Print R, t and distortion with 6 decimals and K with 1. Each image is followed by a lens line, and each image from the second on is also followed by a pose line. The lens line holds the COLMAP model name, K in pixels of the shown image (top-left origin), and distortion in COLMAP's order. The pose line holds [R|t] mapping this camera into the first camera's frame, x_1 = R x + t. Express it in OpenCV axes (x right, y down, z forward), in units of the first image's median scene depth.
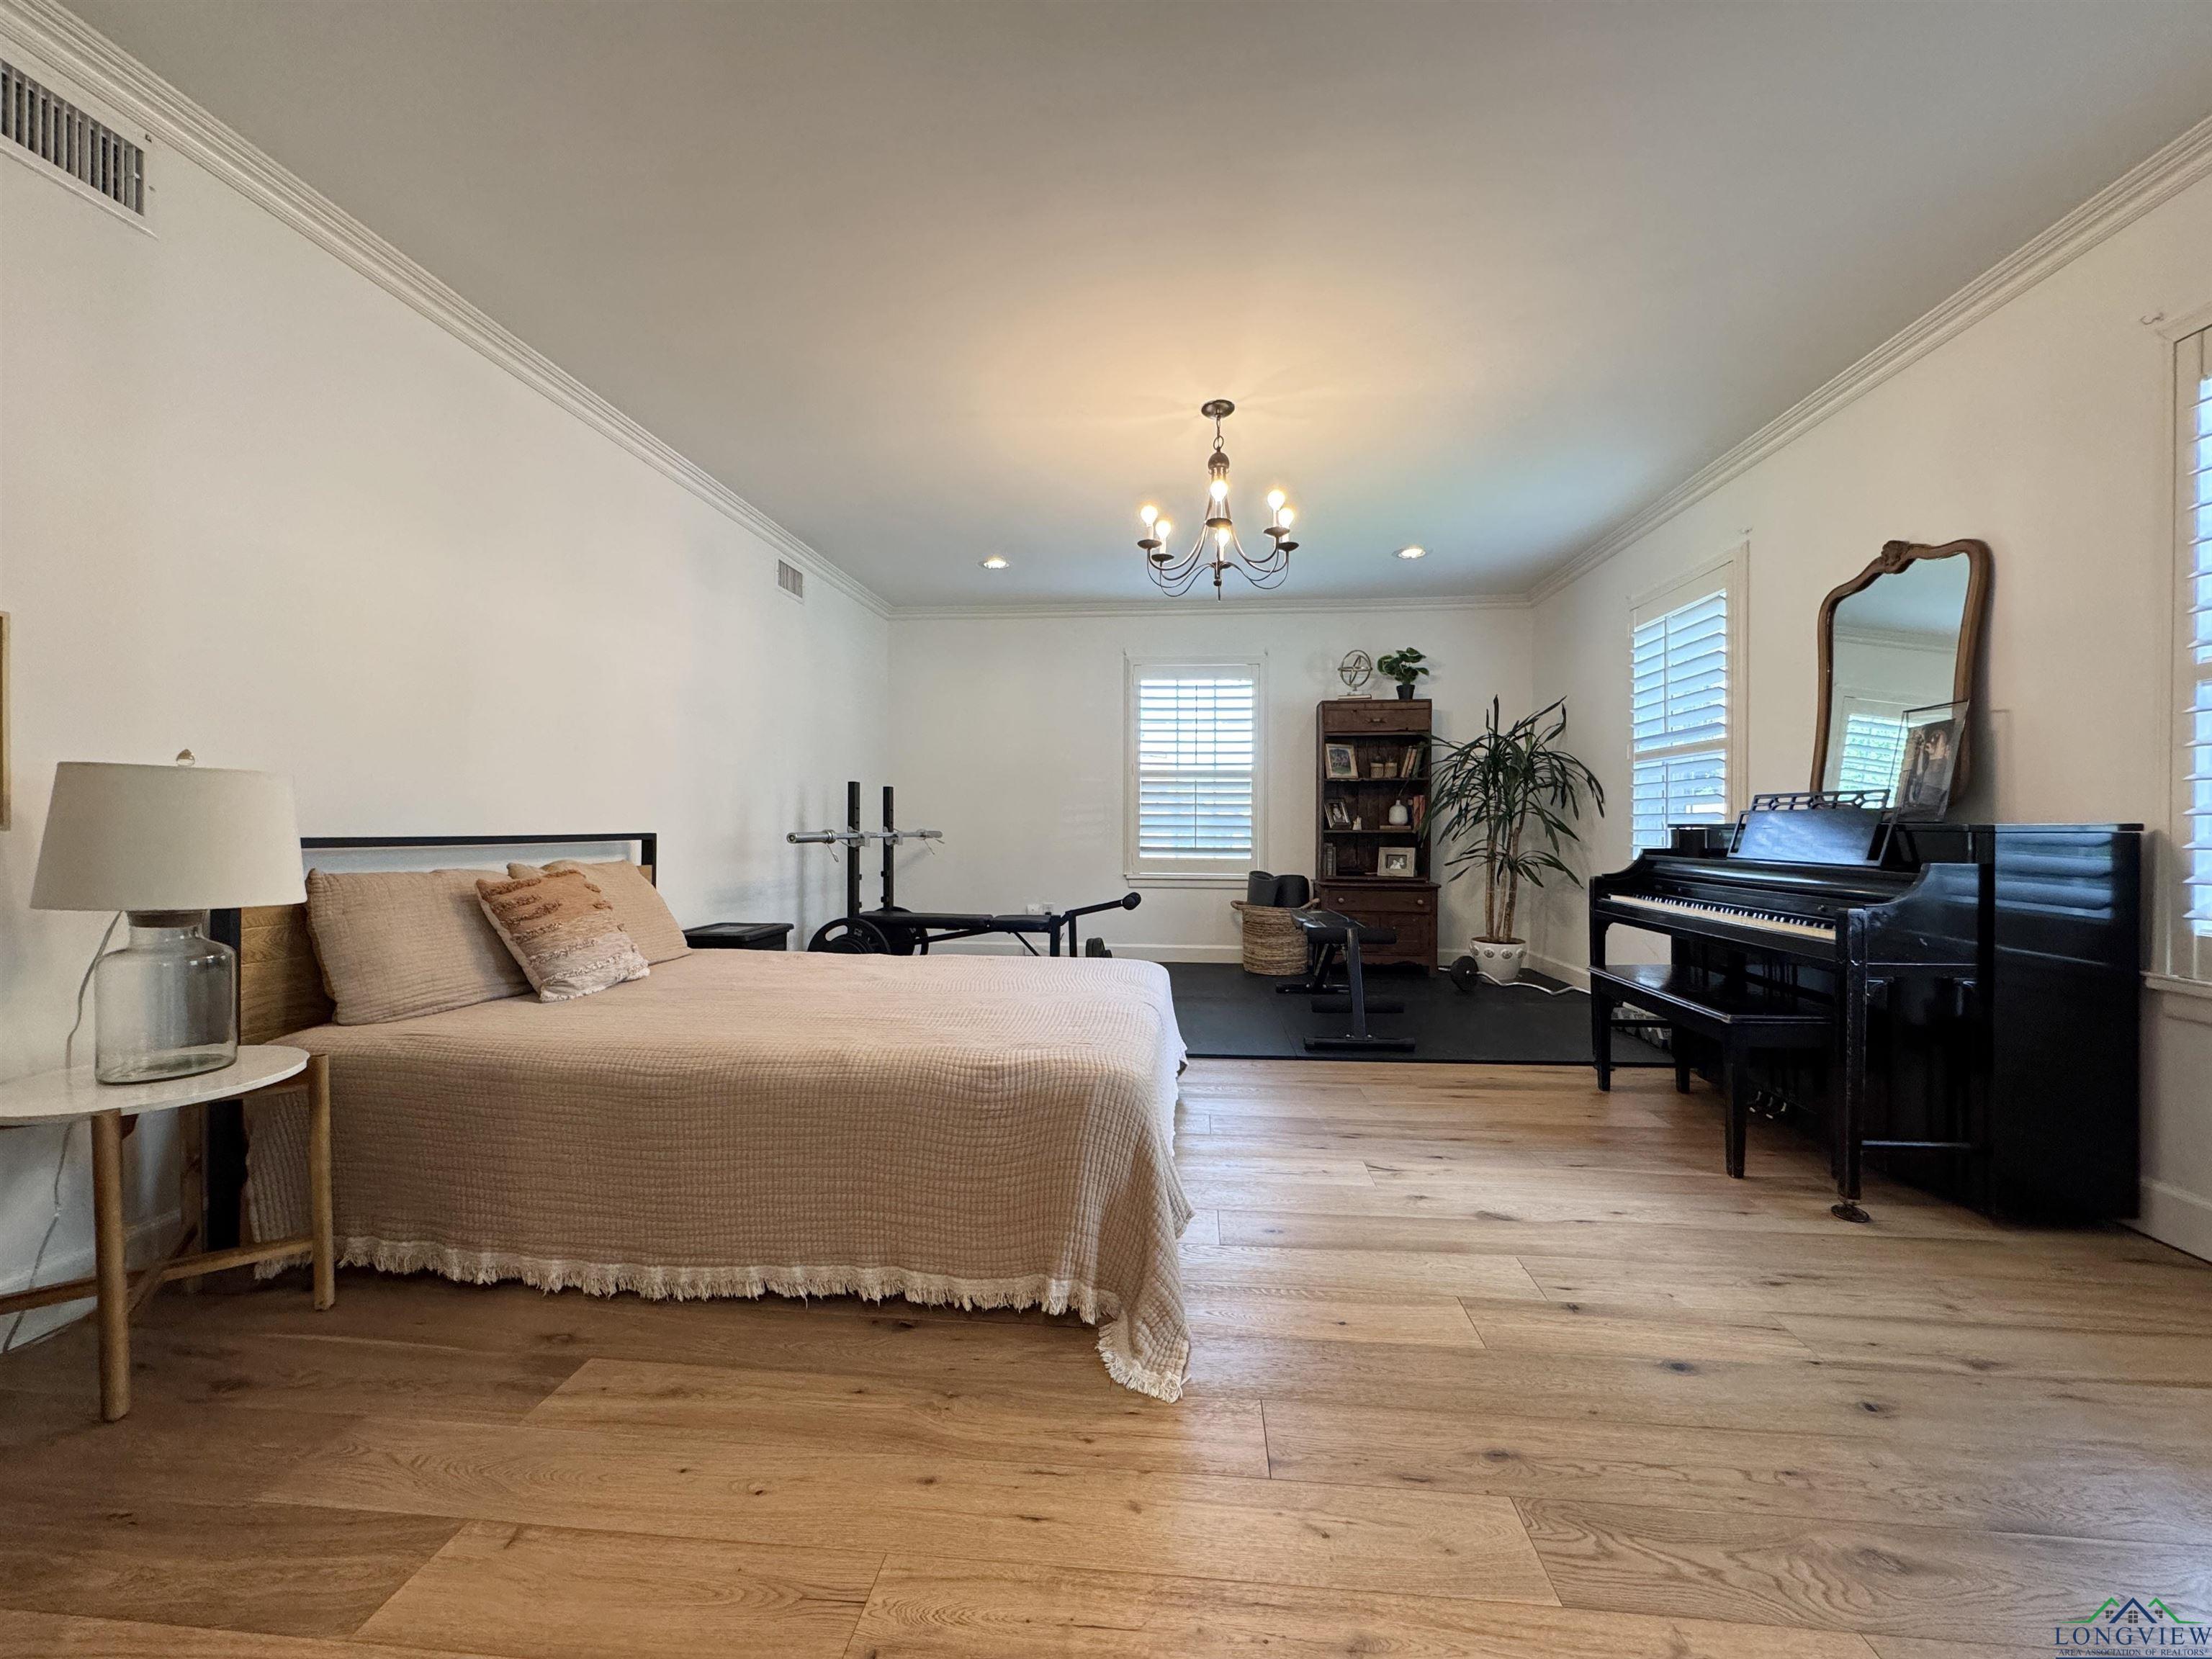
lens RADIAL K [[881.7, 0, 1108.6], [0, 881.7, 828.2], [0, 0, 1]] dist [-0.001840, 0.000423]
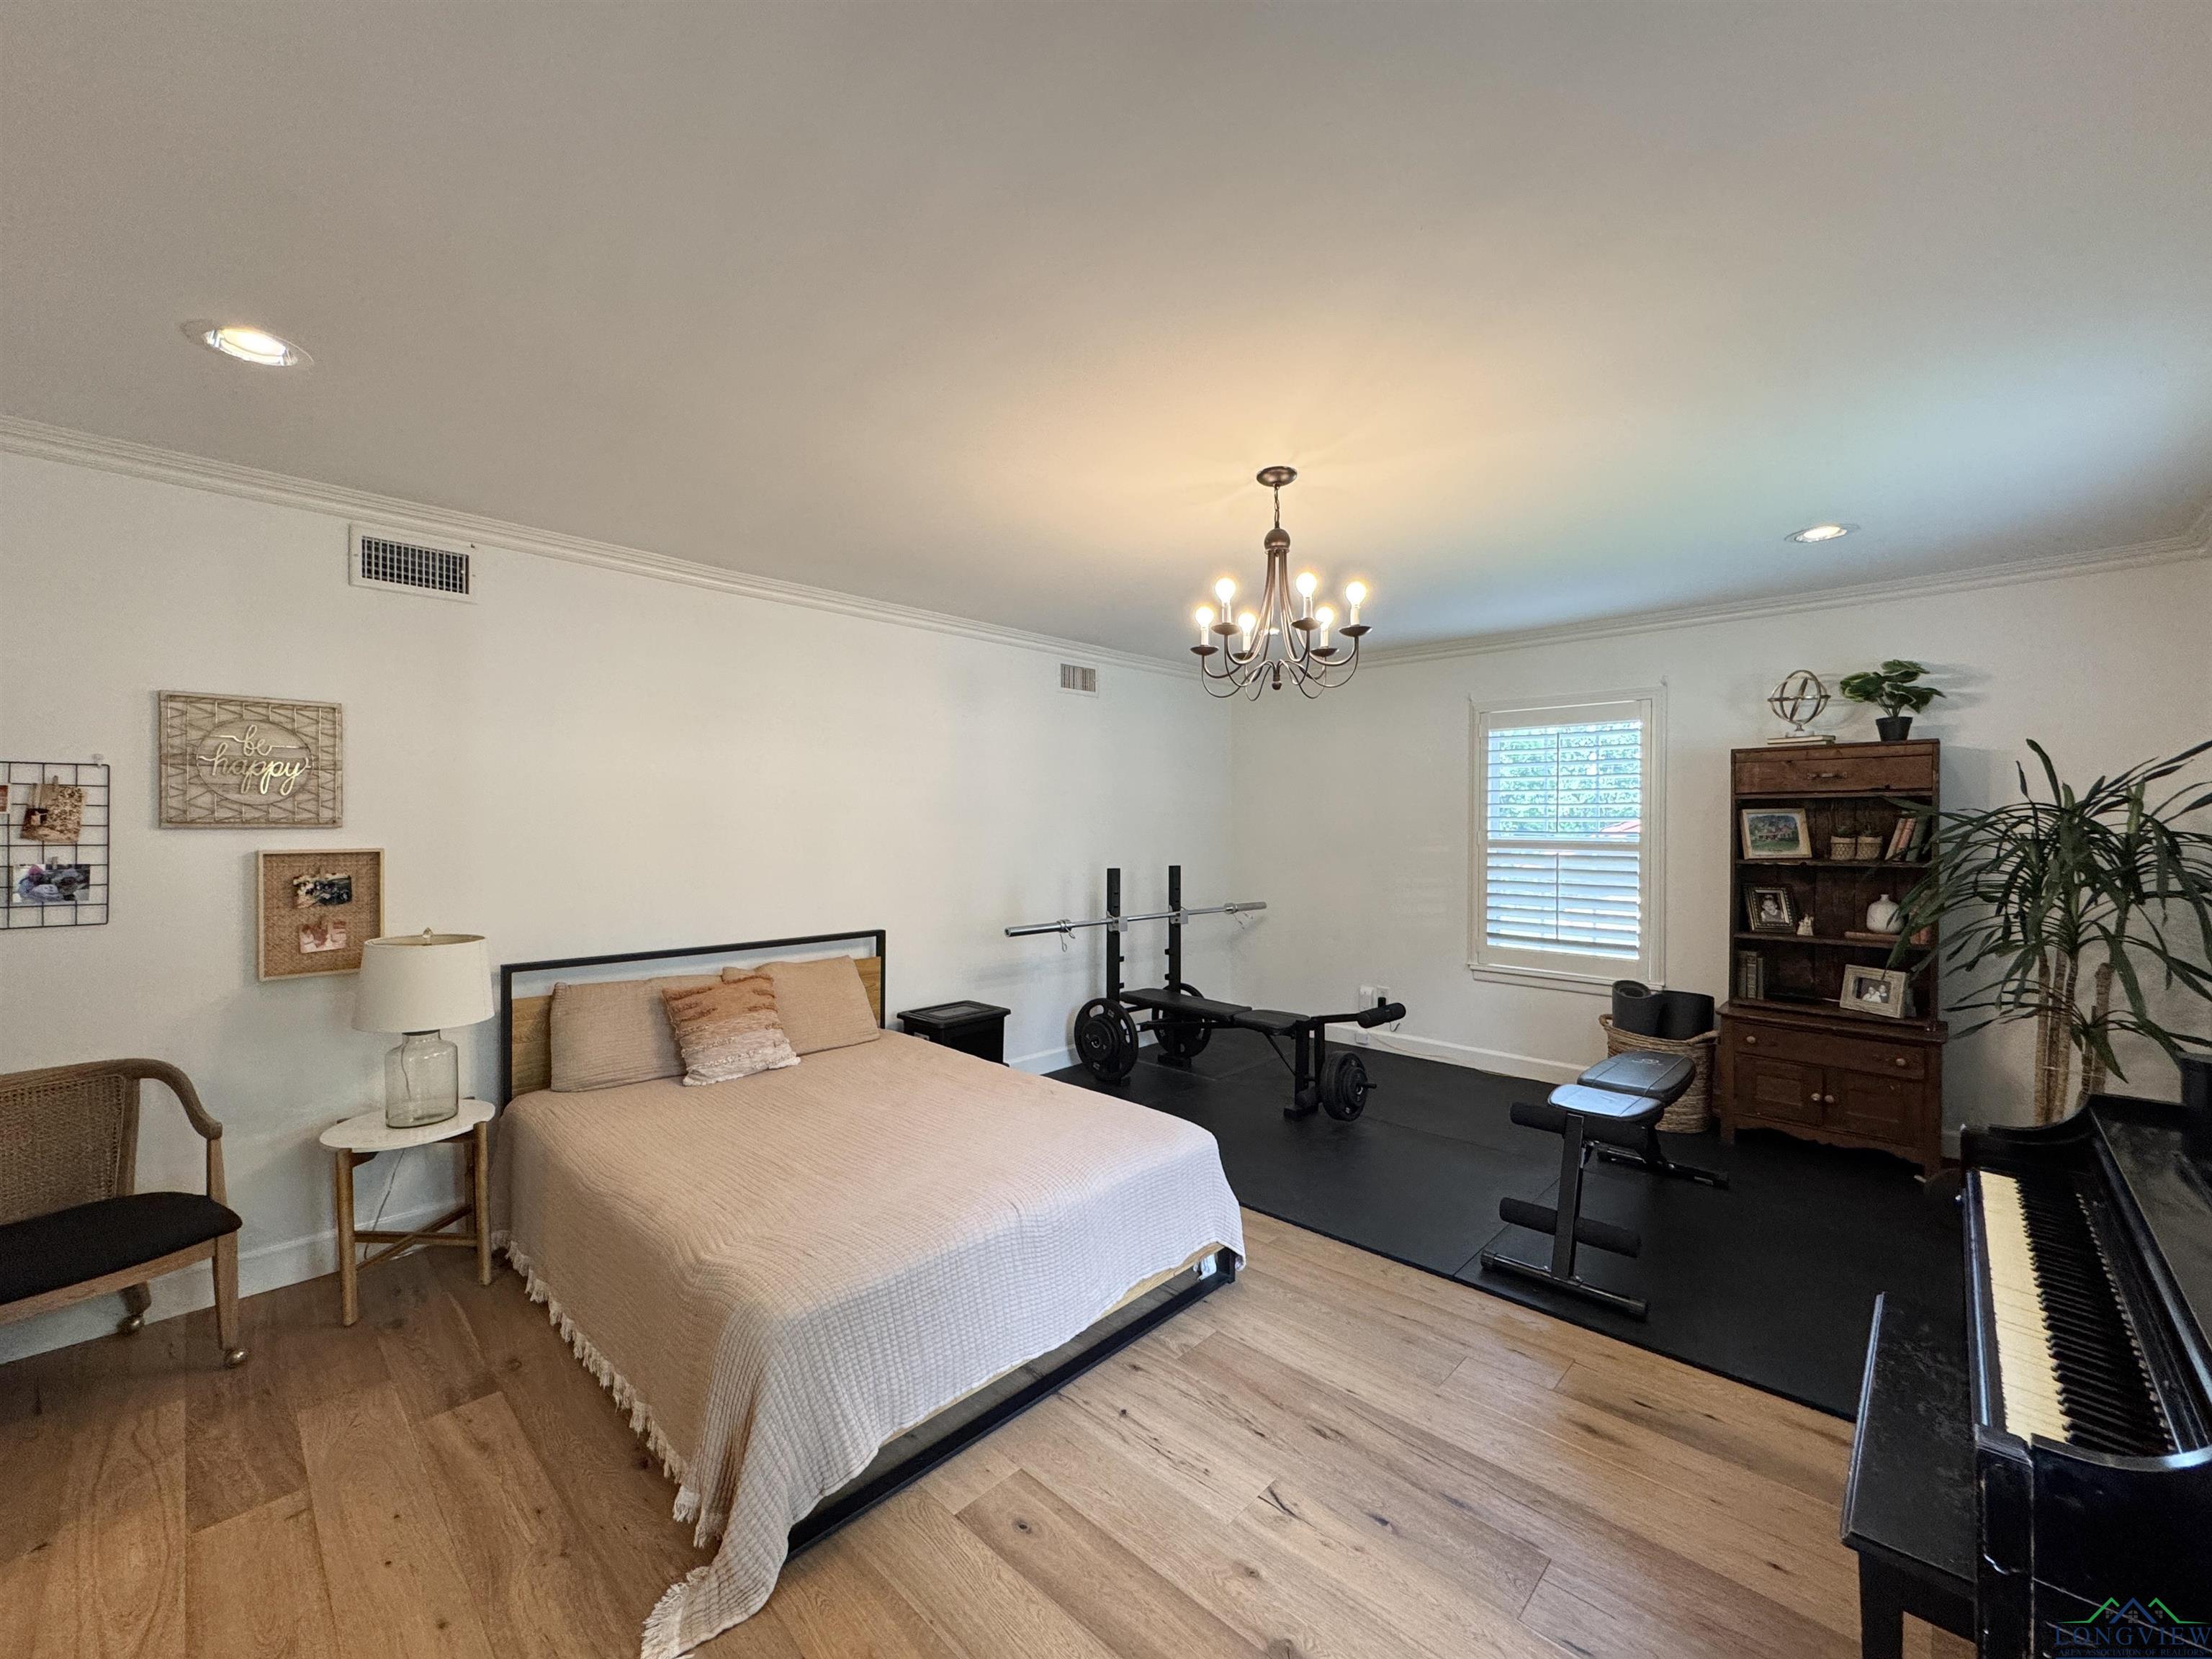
lens RADIAL K [[881.7, 0, 1108.6], [0, 881.7, 828.2], [0, 0, 1]] dist [-0.001840, 0.000423]
pose [[0.783551, 0.000402, -0.621328, 0.292564], [-0.001340, 0.999999, -0.001042, -0.081375], [0.621326, 0.001649, 0.783550, 0.143669]]
